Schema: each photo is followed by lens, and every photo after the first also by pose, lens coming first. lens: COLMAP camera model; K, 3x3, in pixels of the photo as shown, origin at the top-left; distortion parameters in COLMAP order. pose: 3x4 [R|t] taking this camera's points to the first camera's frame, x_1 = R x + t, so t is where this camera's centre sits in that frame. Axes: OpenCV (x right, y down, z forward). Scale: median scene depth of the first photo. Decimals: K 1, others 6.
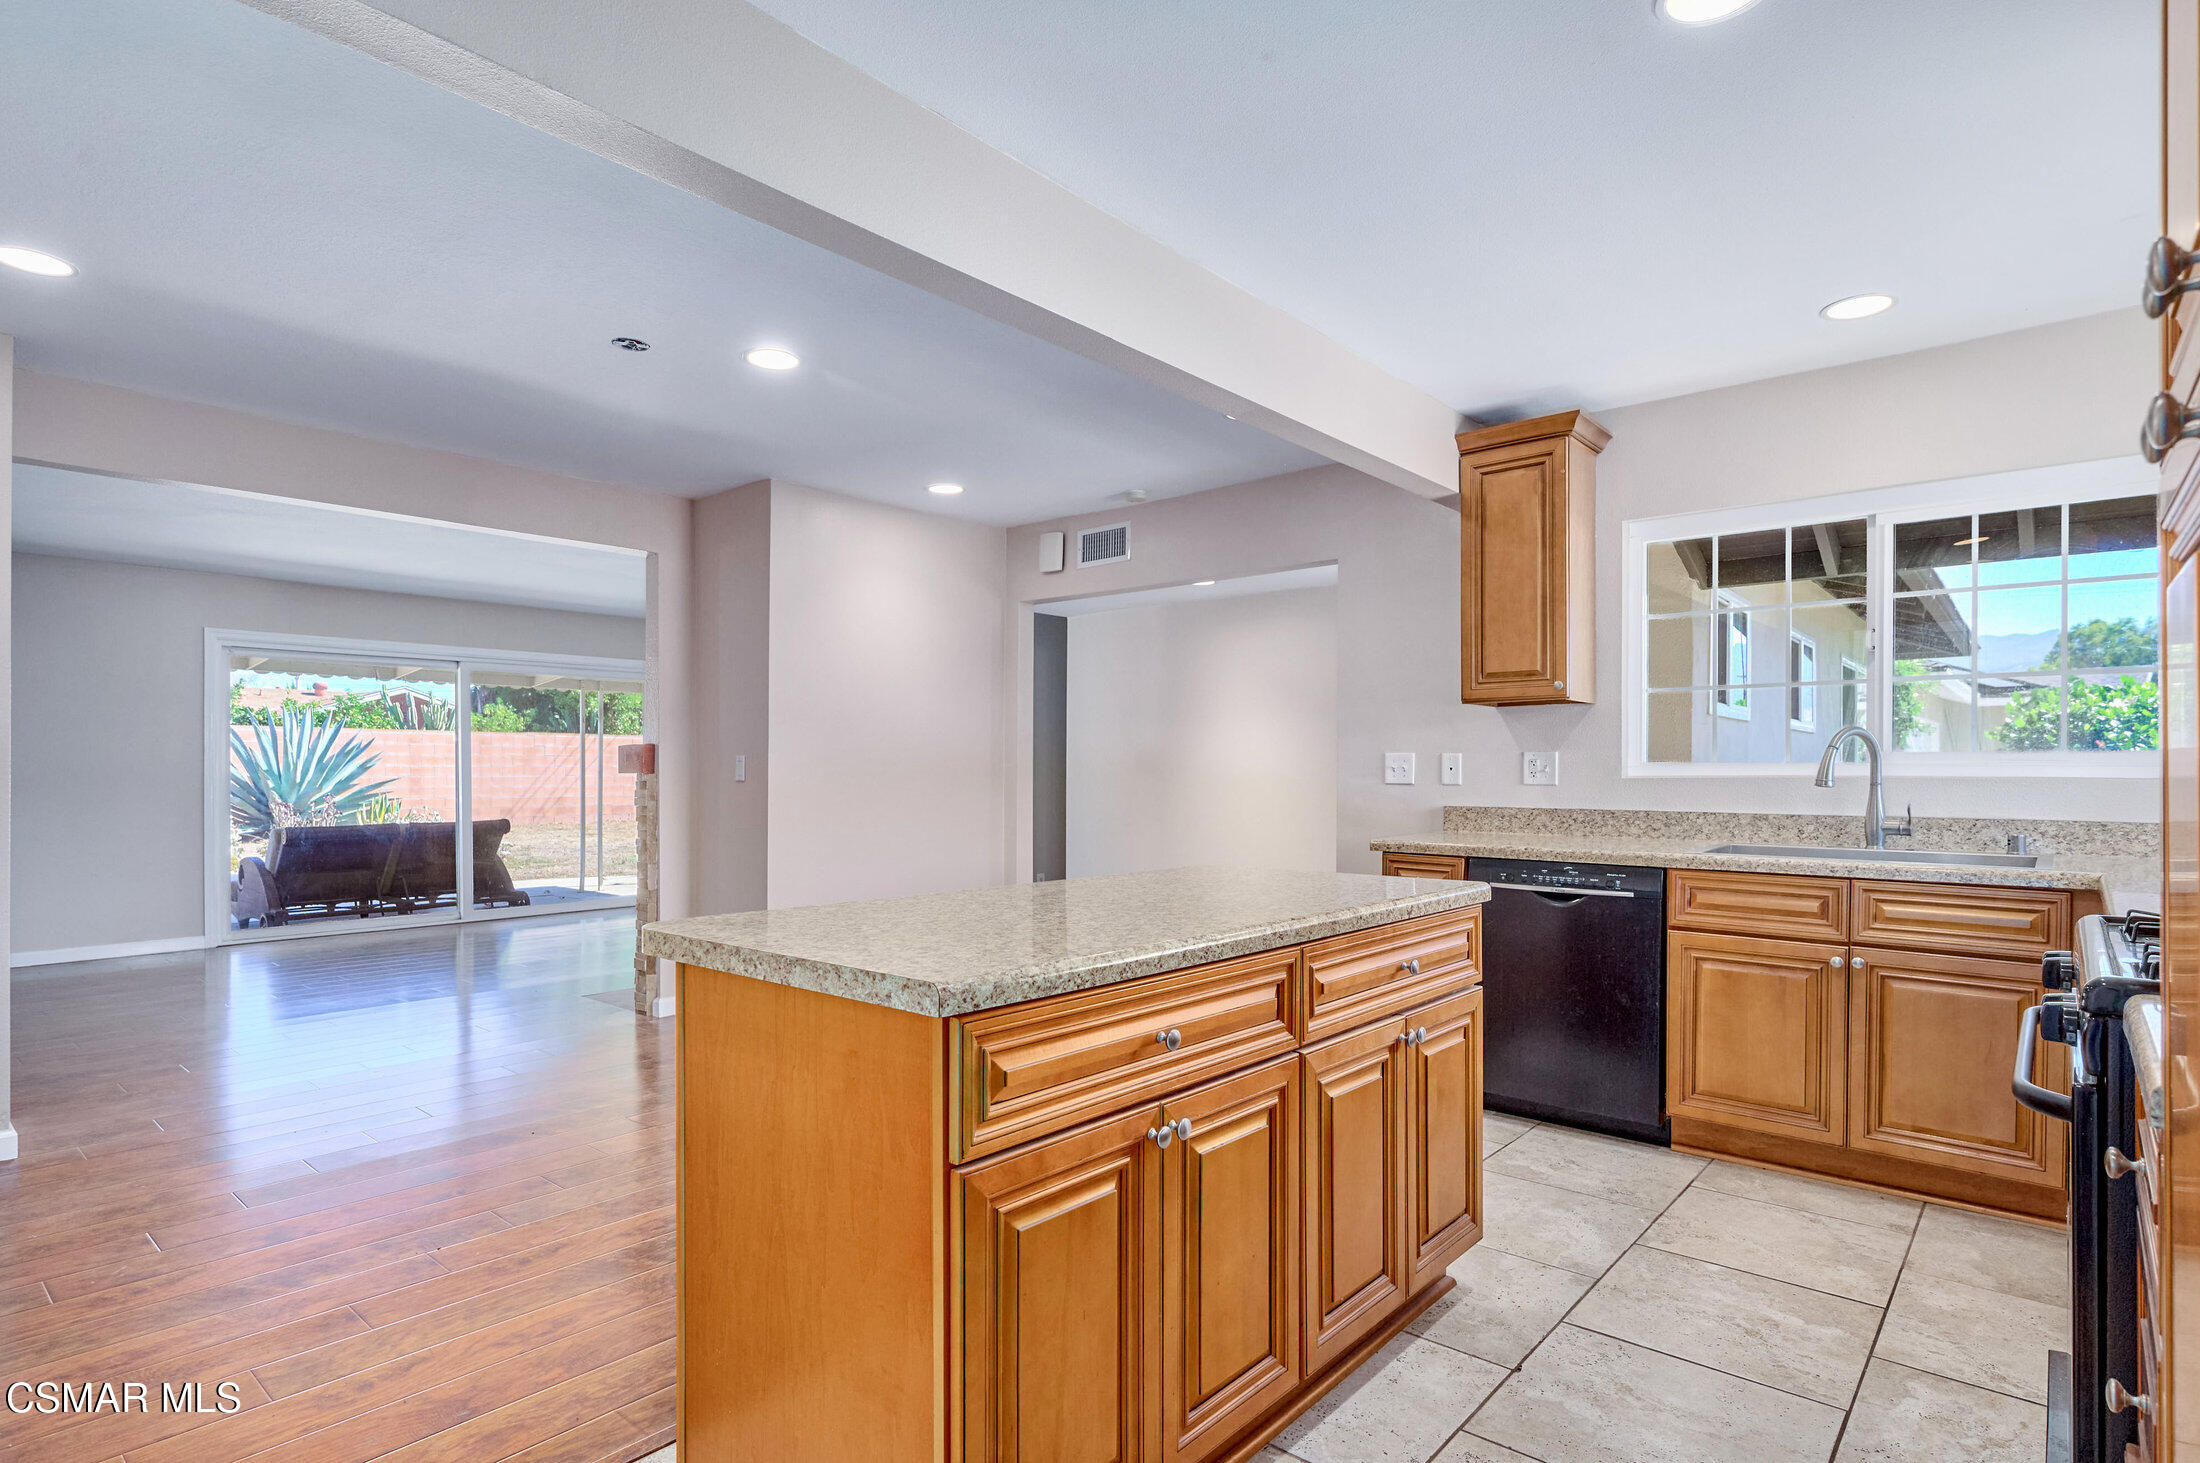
lens RADIAL K [[1163.2, 0, 1072.9], [0, 1163.2, 769.1], [0, 0, 1]] dist [-0.000842, -0.000276]
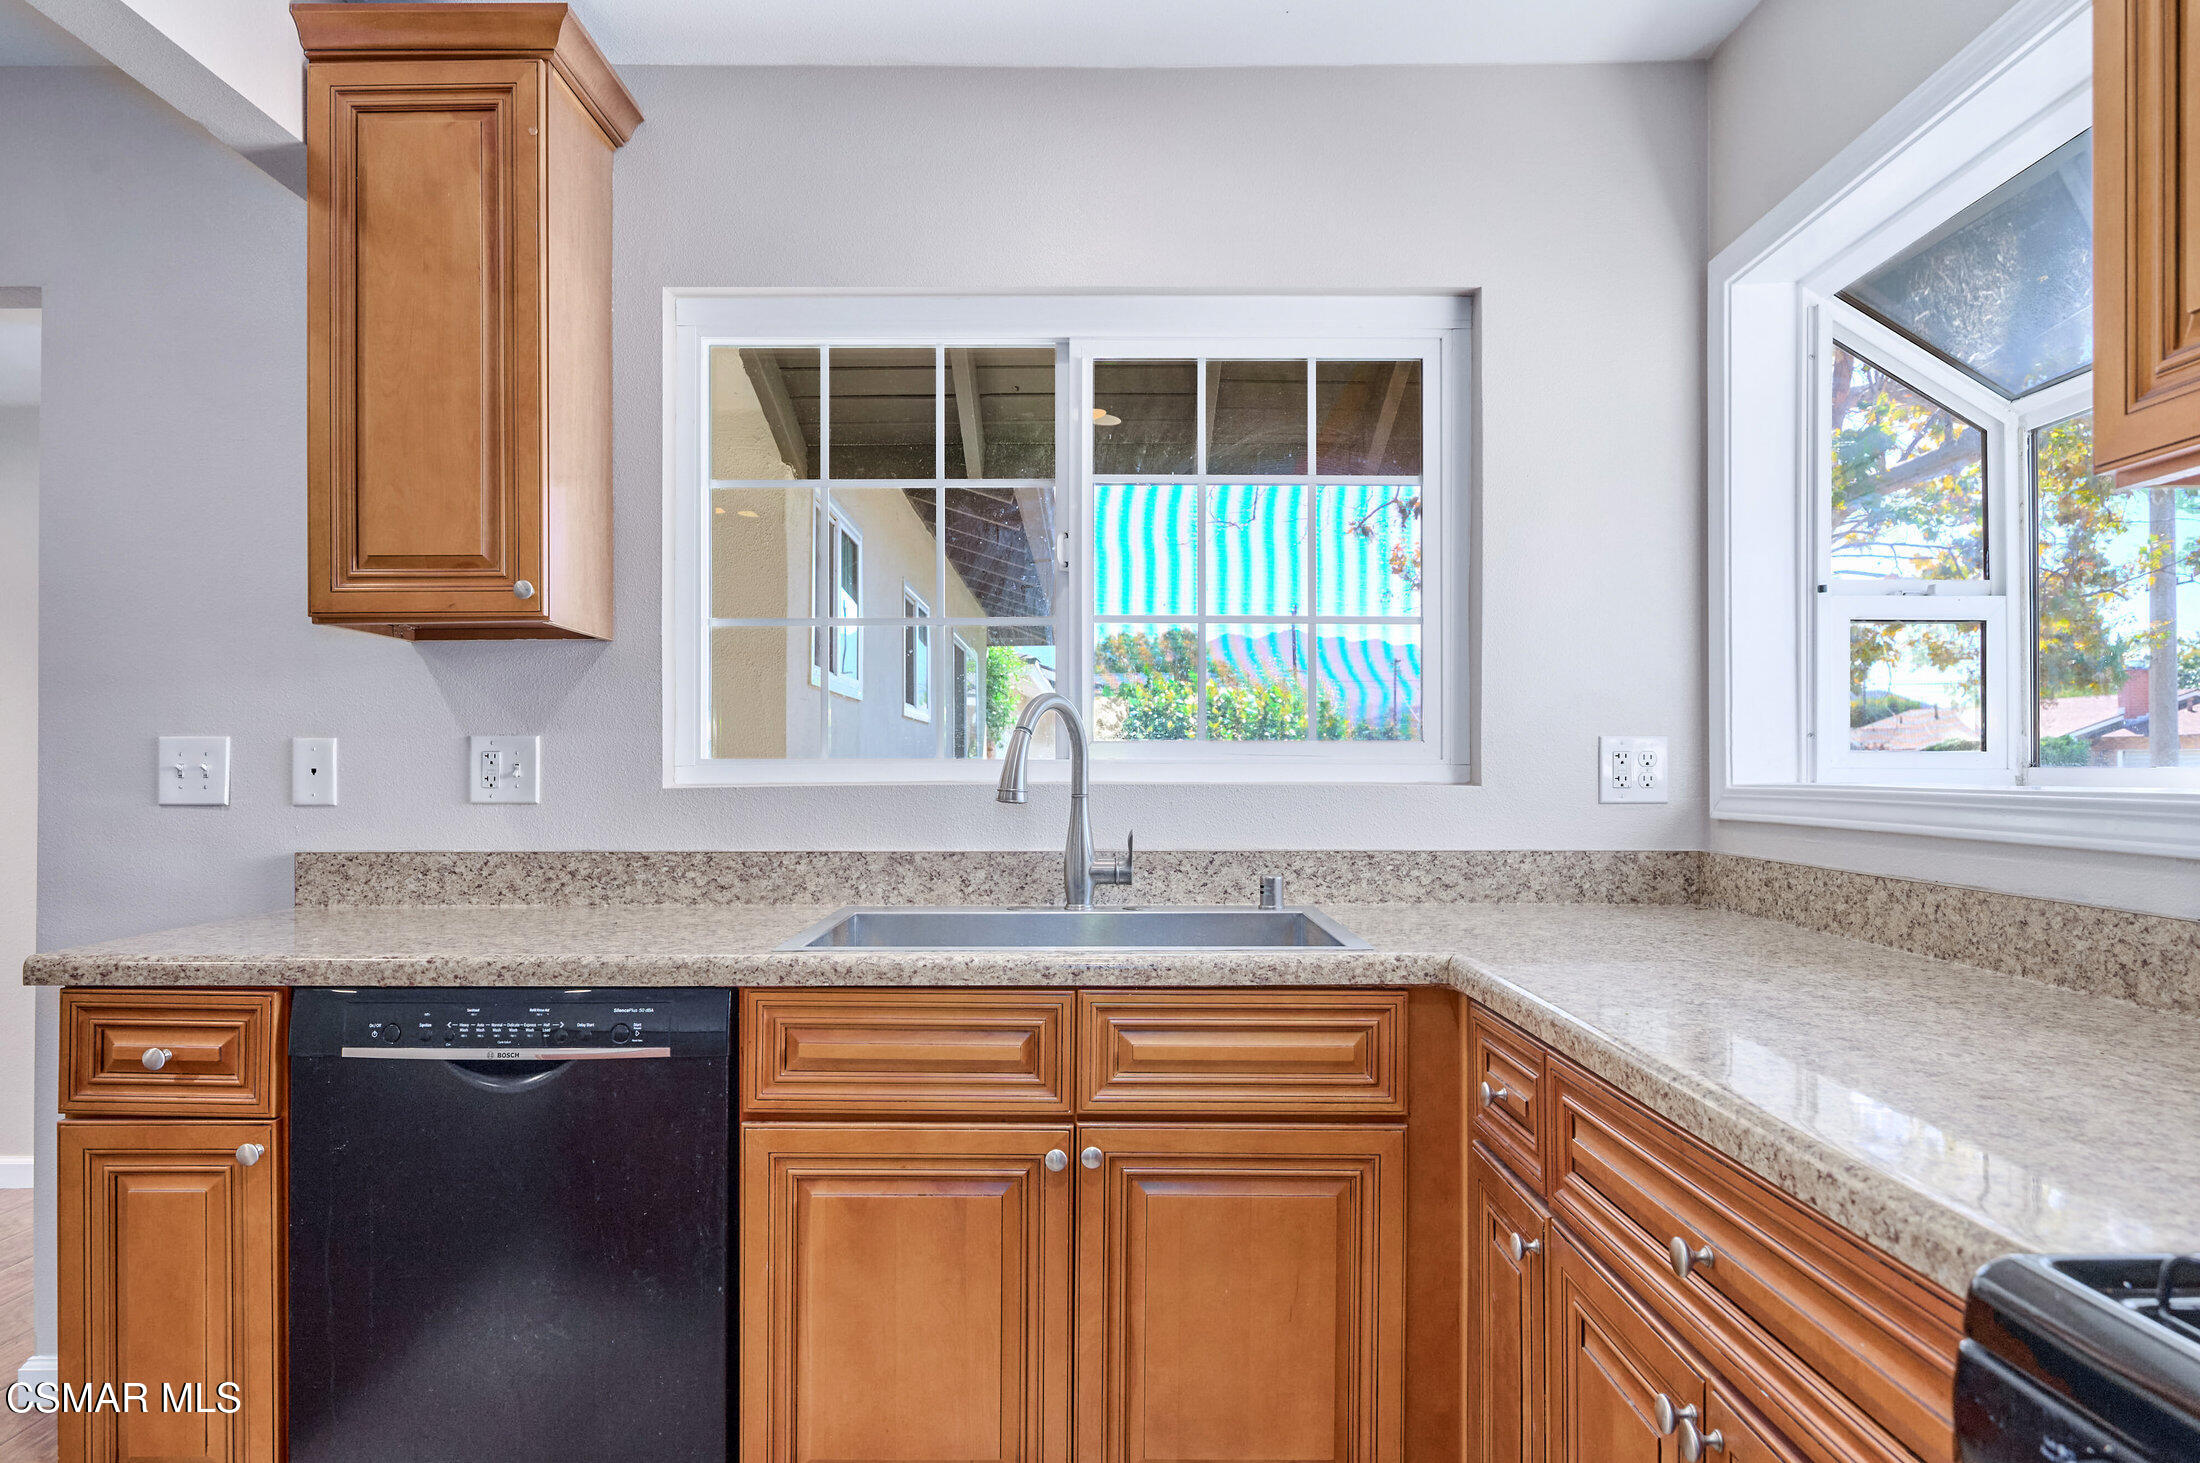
lens RADIAL K [[1163.2, 0, 1072.9], [0, 1163.2, 769.1], [0, 0, 1]] dist [-0.000842, -0.000276]
pose [[0.743511, -0.001965, 0.668721, 0.289417], [0.002852, 0.999996, -0.000233, -0.000167], [-0.668718, 0.002080, 0.743514, 0.546853]]
